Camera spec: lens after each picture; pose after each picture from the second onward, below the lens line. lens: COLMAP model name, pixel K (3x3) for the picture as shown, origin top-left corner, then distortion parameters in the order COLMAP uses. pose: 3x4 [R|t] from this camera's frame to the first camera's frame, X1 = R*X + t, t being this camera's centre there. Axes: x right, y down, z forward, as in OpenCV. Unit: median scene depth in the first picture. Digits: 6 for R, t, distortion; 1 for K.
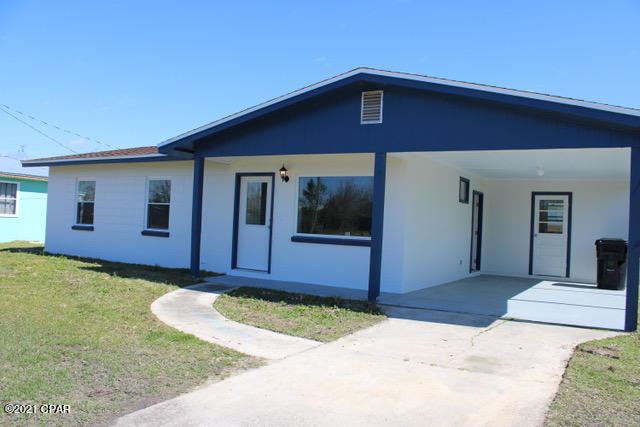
lens RADIAL K [[534.1, 0, 321.3], [0, 534.1, 213.6], [0, 0, 1]] dist [-0.112550, 0.041726]
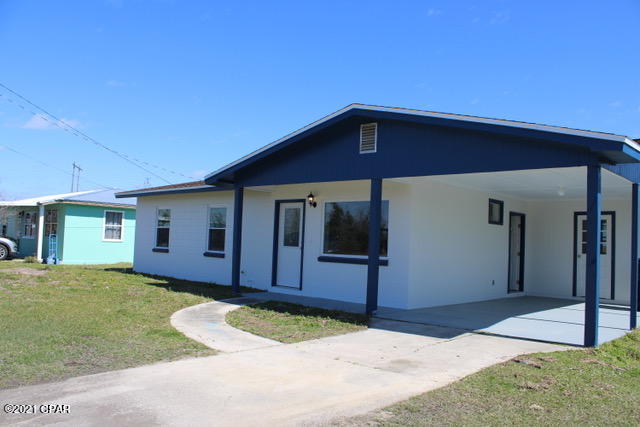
lens RADIAL K [[534.1, 0, 318.5], [0, 534.1, 215.3], [0, 0, 1]] dist [-0.112550, 0.041726]
pose [[0.975005, -0.016329, -0.221580, 0.187806], [0.006488, 0.998963, -0.045066, 0.007344], [0.222086, 0.042502, 0.974100, -0.076039]]
